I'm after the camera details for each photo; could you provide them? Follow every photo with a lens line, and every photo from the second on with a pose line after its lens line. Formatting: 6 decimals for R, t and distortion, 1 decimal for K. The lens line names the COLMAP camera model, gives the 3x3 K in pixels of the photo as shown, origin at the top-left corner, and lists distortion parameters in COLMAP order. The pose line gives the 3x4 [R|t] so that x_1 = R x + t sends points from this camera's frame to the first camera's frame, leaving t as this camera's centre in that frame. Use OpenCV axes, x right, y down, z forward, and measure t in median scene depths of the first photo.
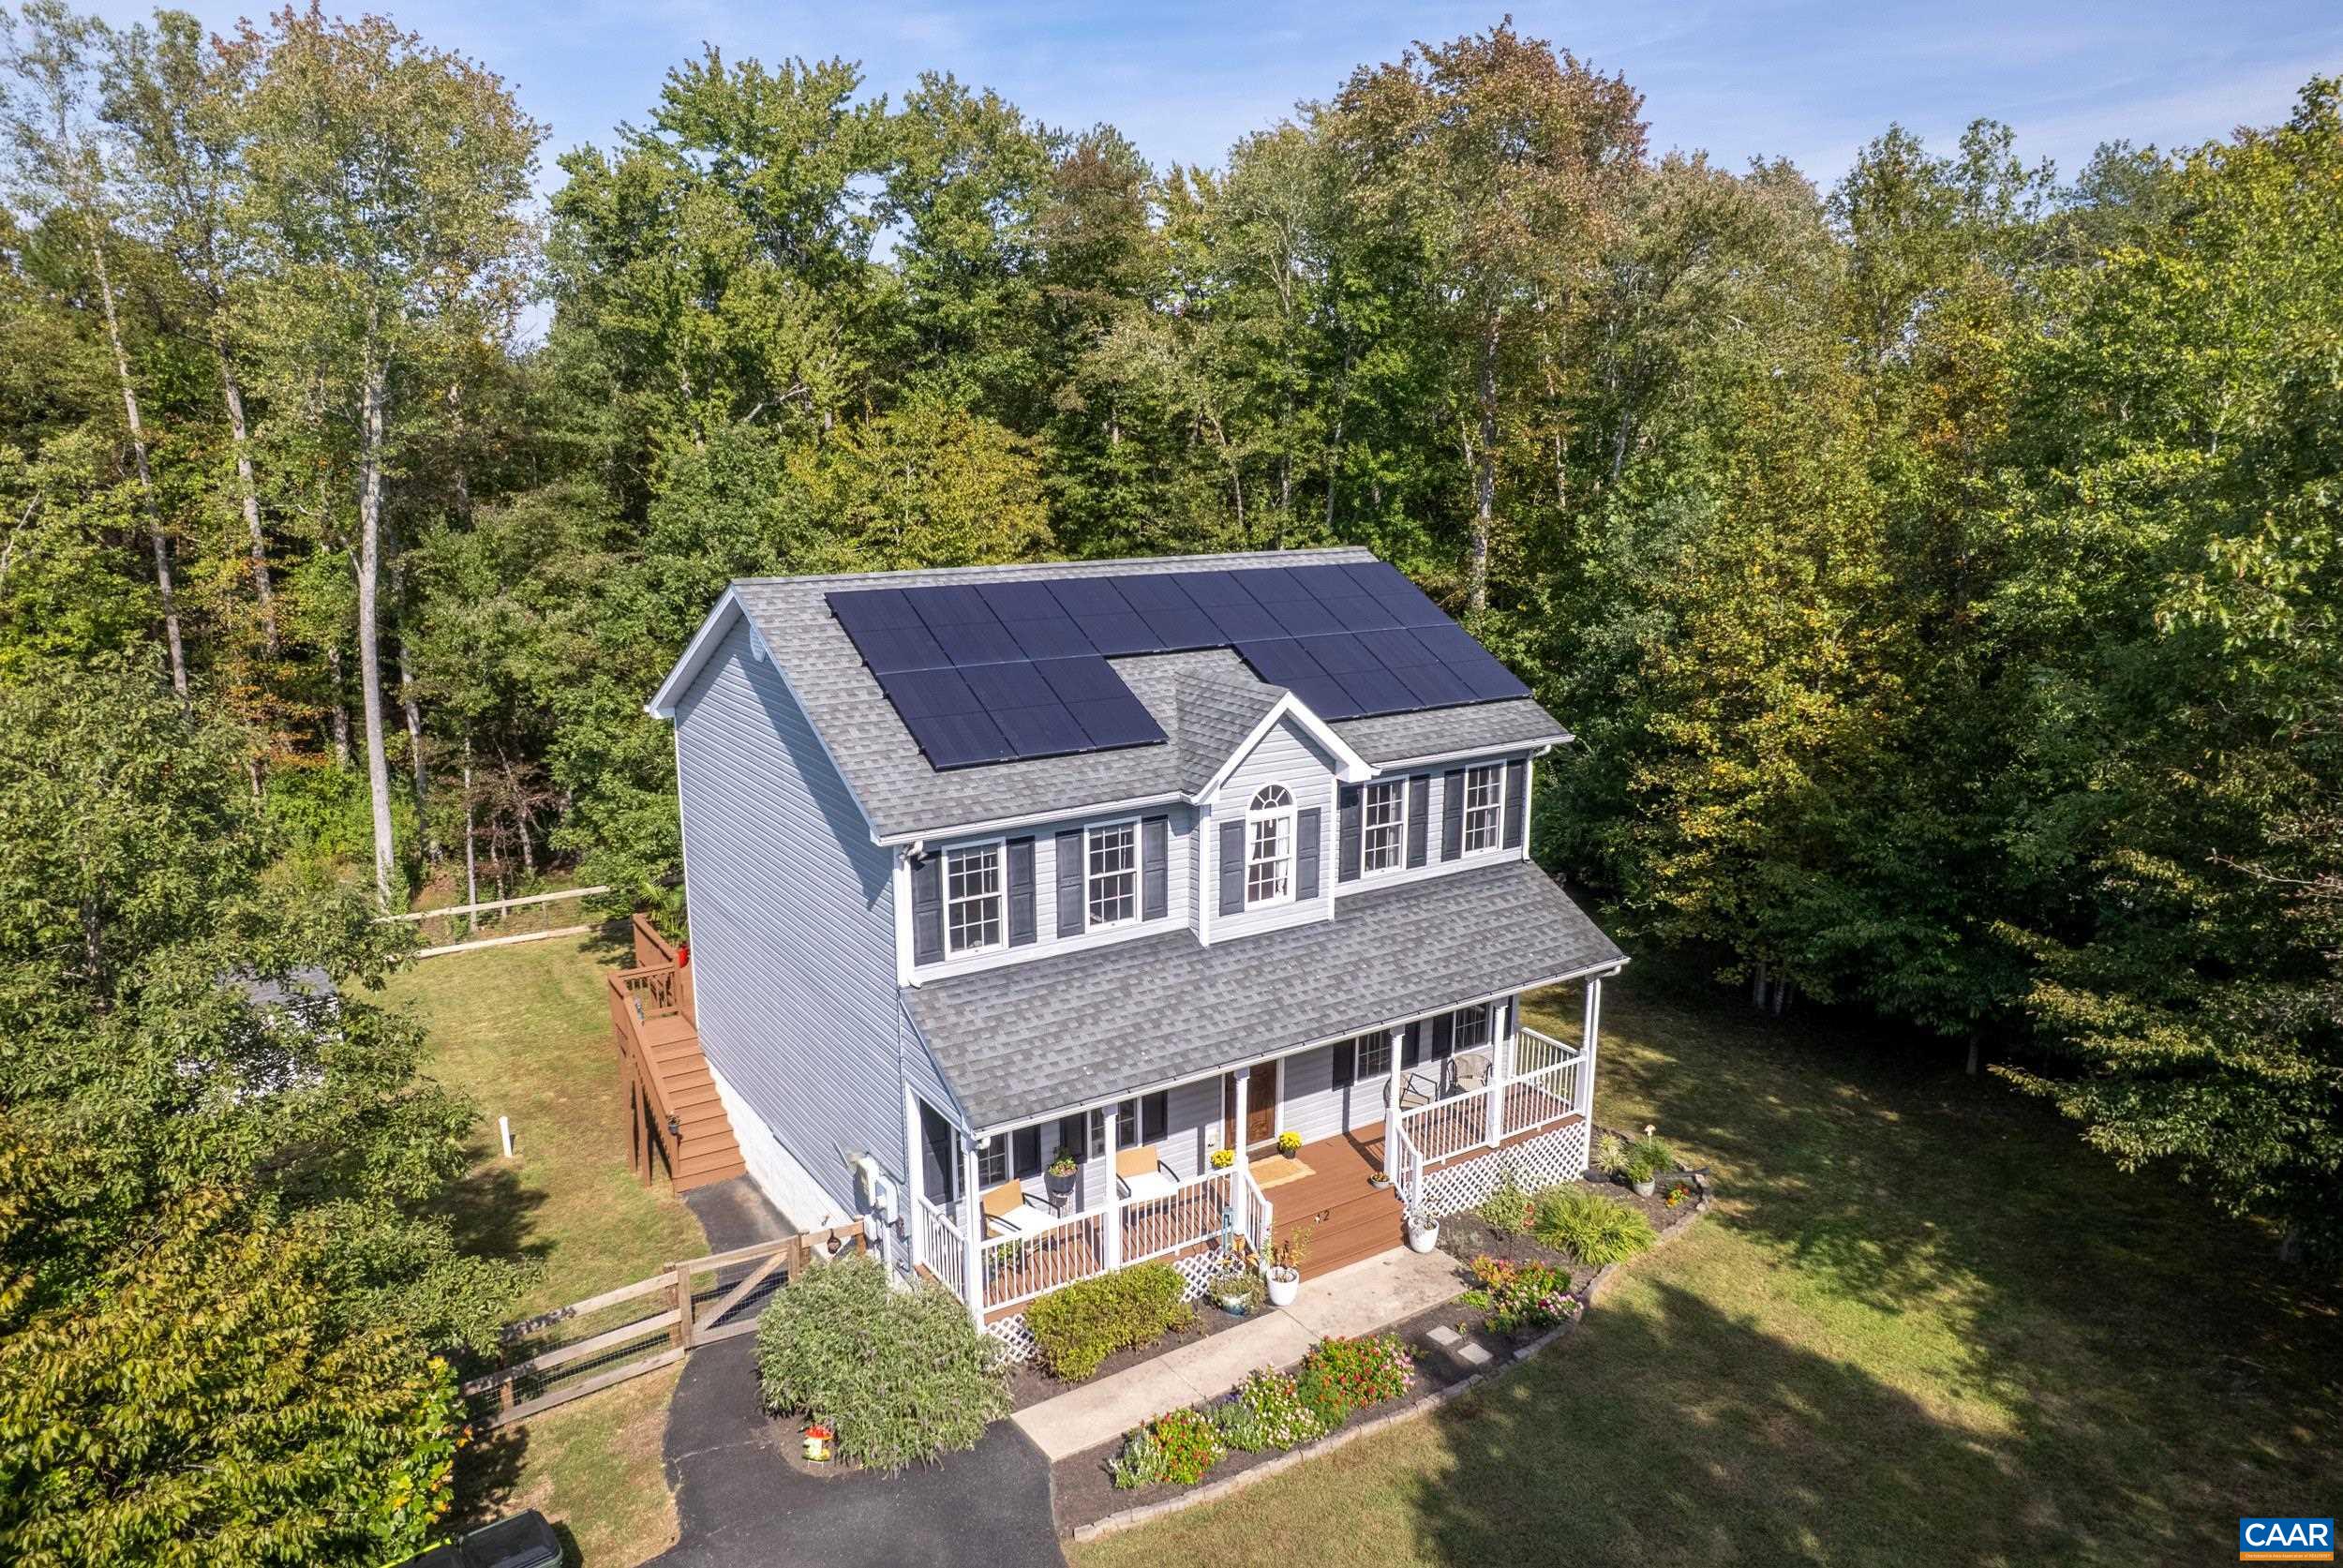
lens RADIAL K [[1568.8, 0, 1171.5], [0, 1568.8, 784.0], [0, 0, 1]] dist [-0.078109, 0.070178]
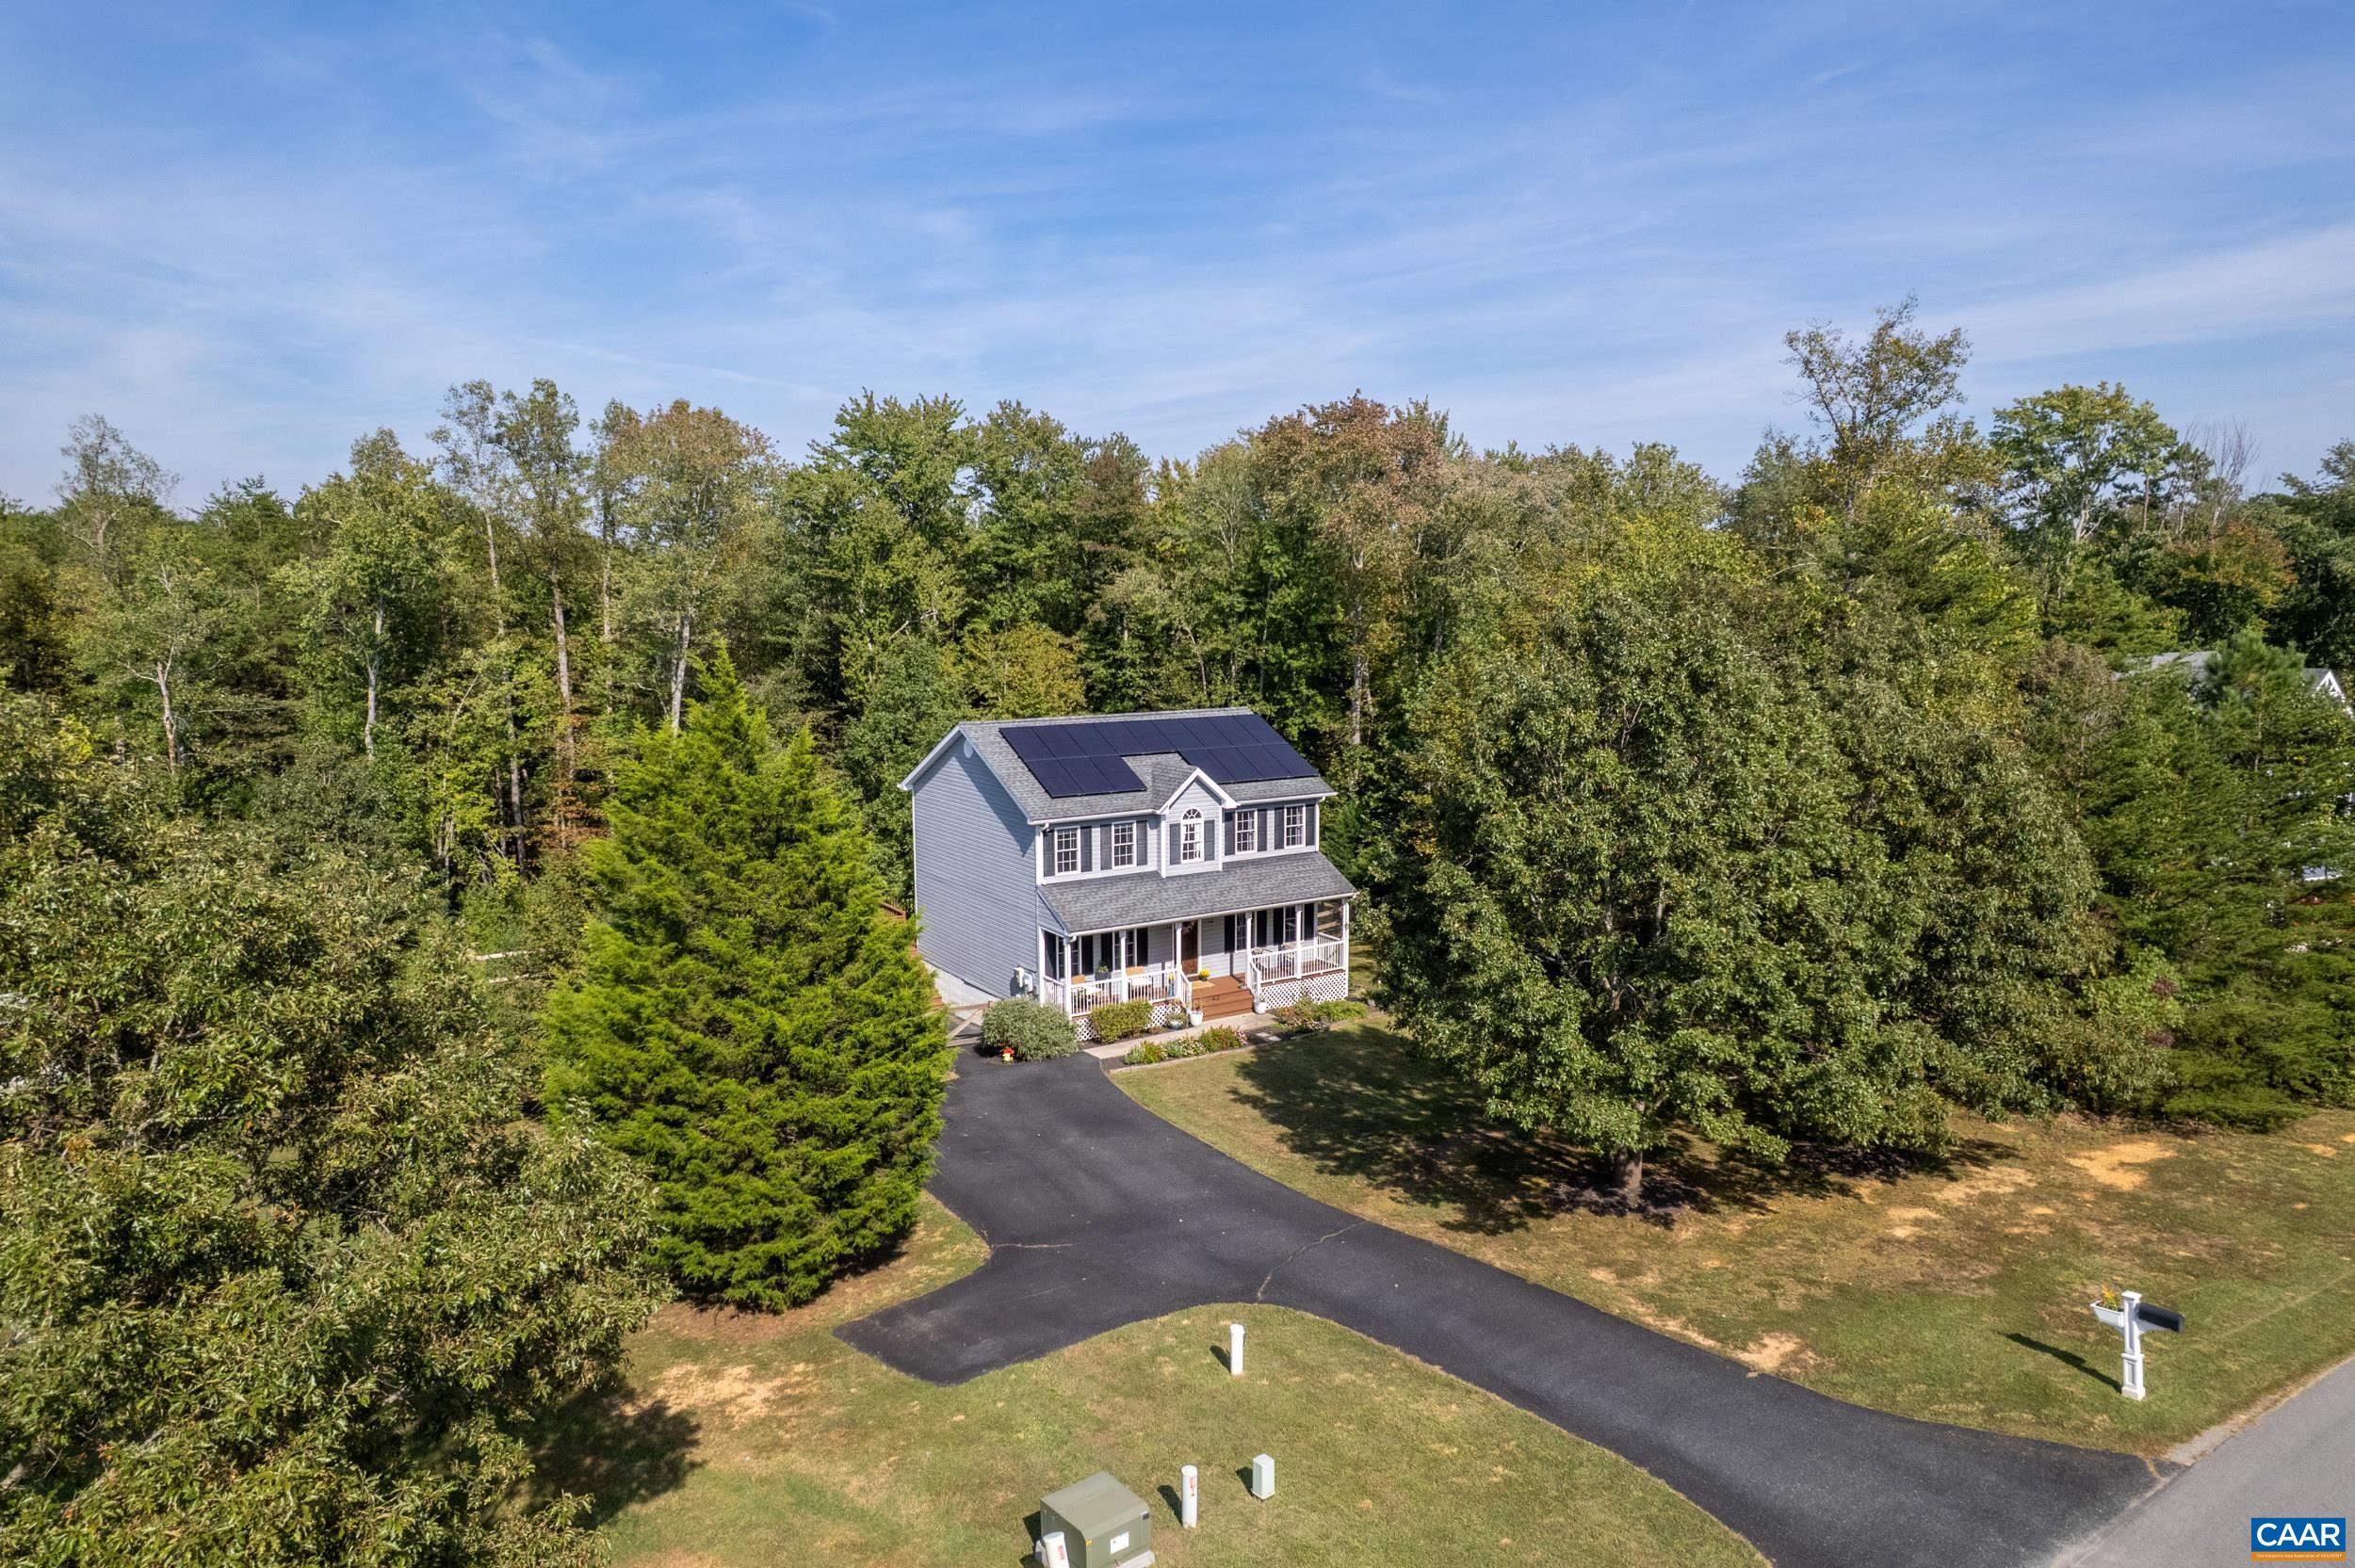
lens RADIAL K [[1511.1, 0, 1177.5], [0, 1511.1, 784.0], [0, 0, 1]] dist [-0.061490, 0.046748]
pose [[0.999990, -0.004084, -0.002059, 0.042851], [0.003859, 0.995038, -0.099416, 0.170878], [0.002455, 0.099407, 0.995044, -1.129848]]
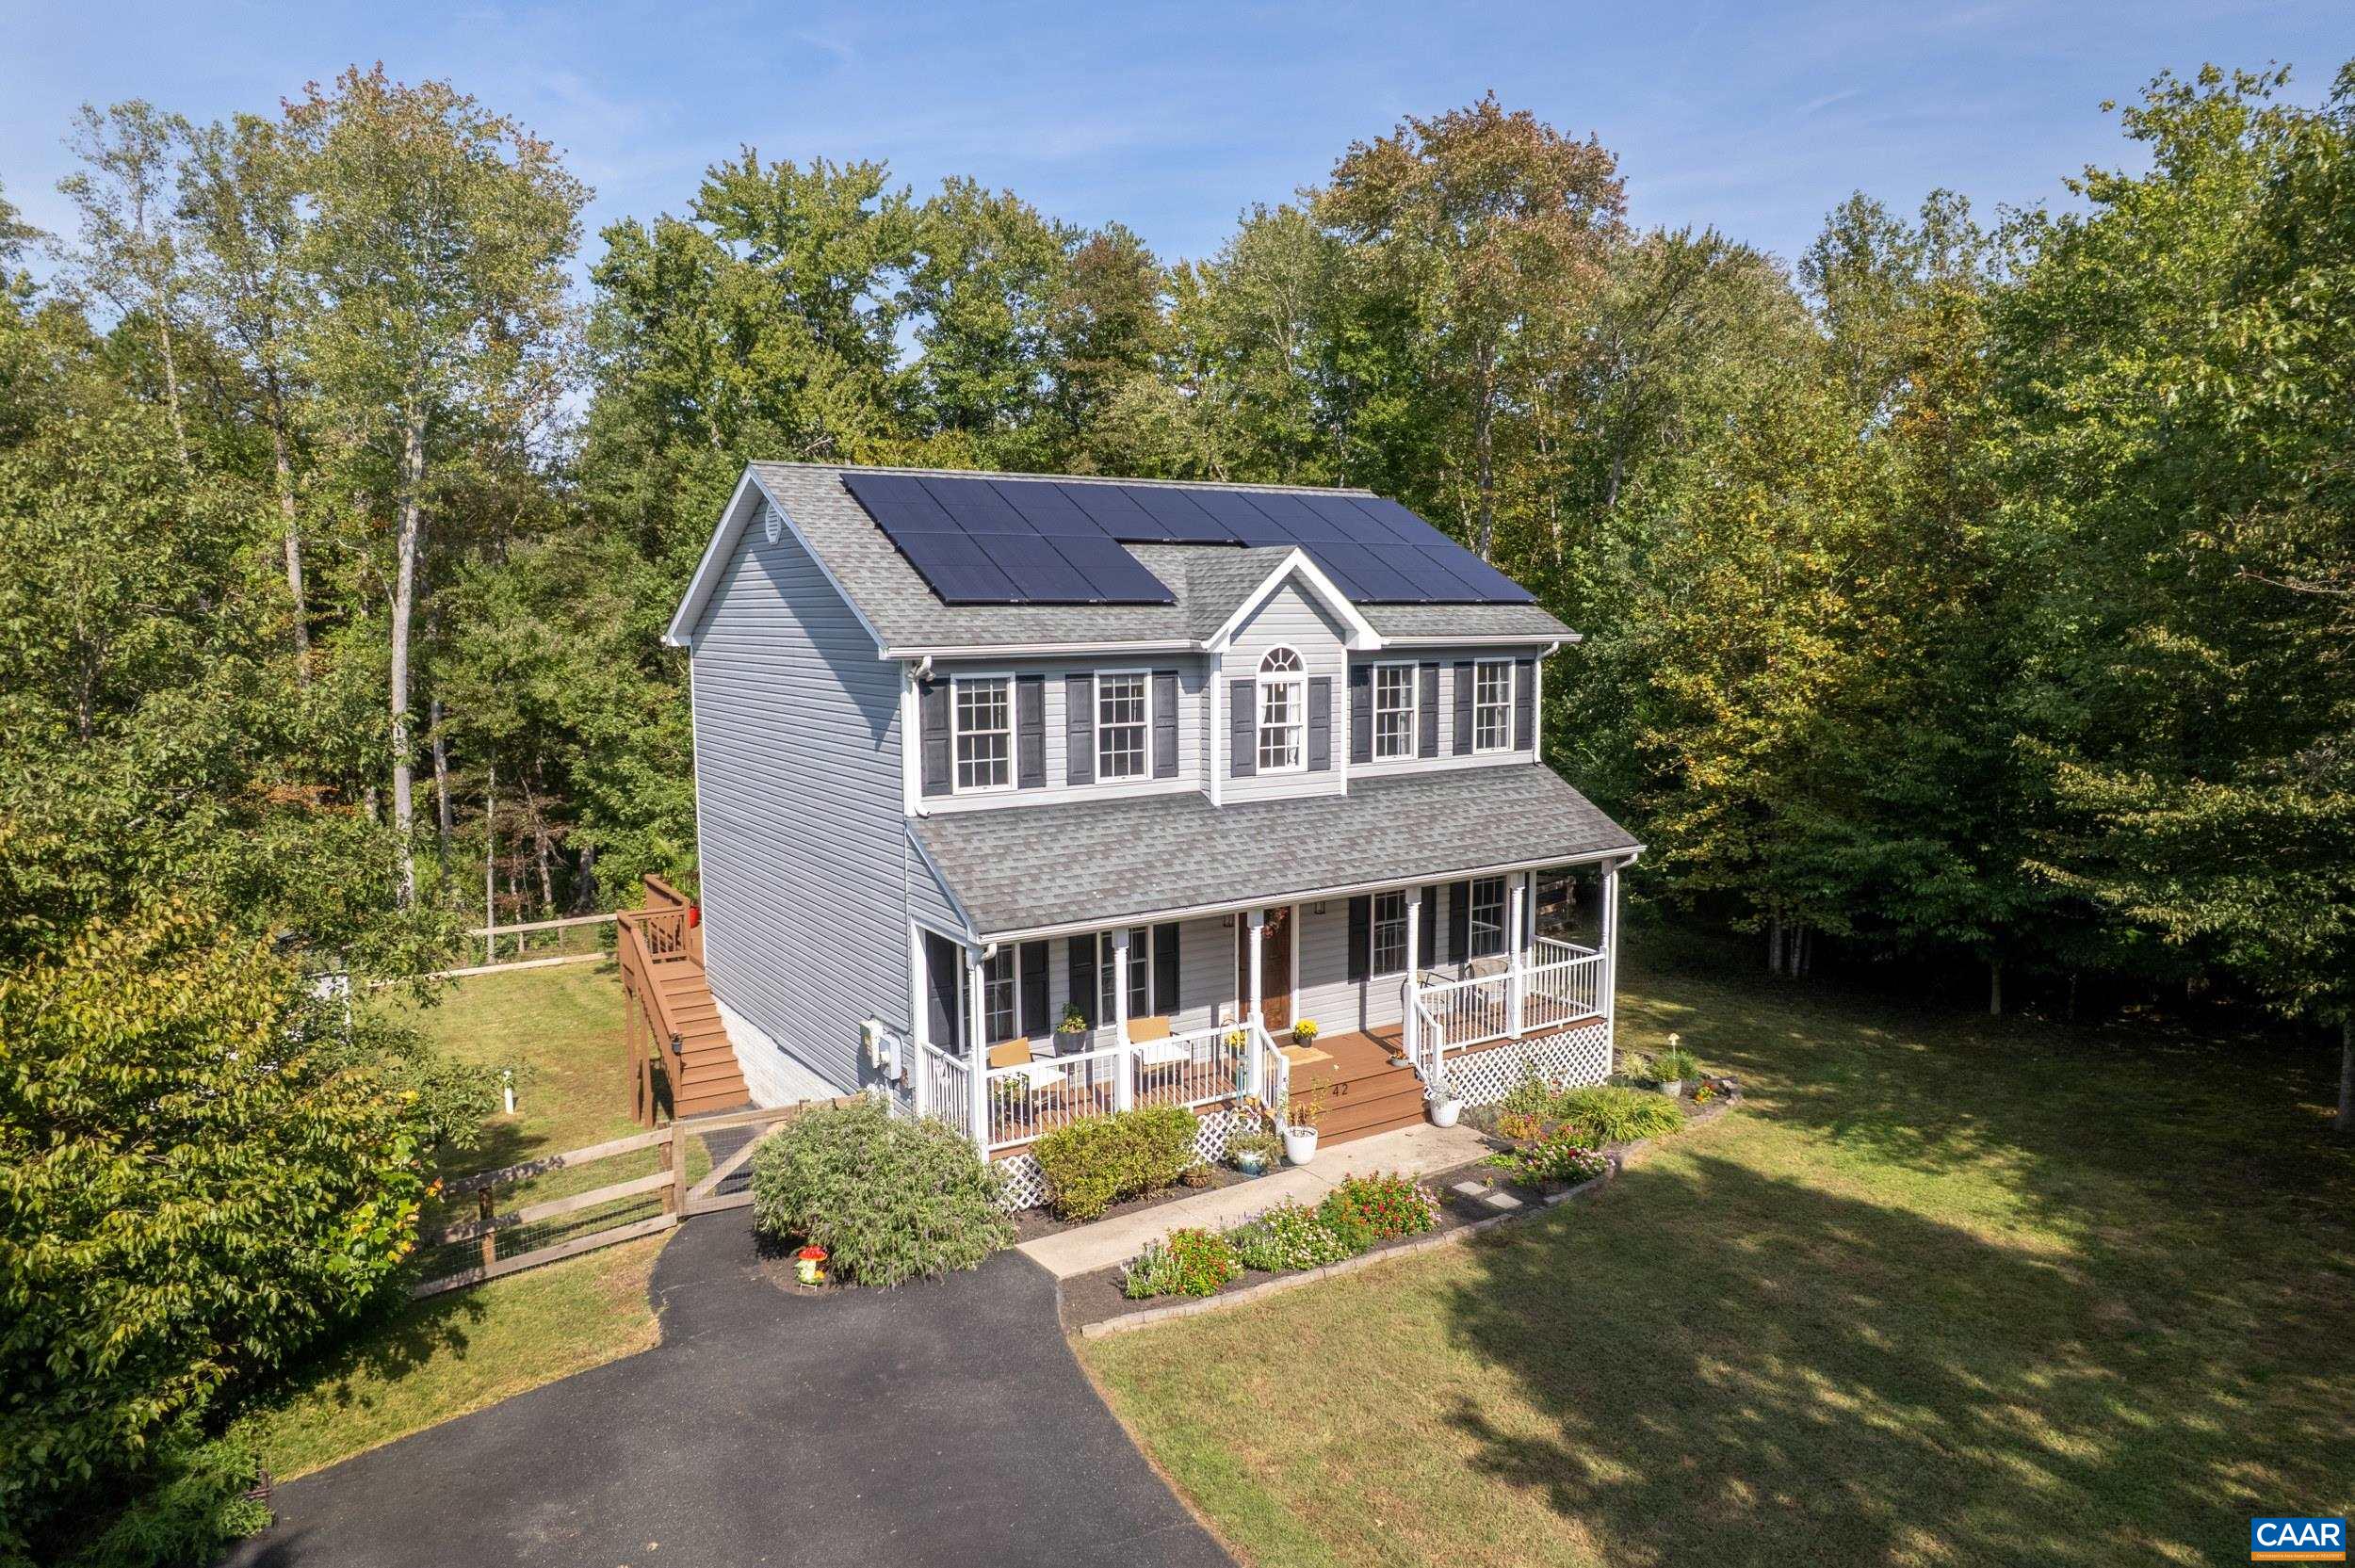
lens RADIAL K [[1519.2, 0, 1177.5], [0, 1519.2, 784.0], [0, 0, 1]] dist [-0.080156, 0.071858]
pose [[0.999968, -0.007136, -0.003486, 0.000078], [0.006712, 0.993984, -0.109321, 0.176017], [0.004245, 0.109295, 0.994000, 0.042100]]
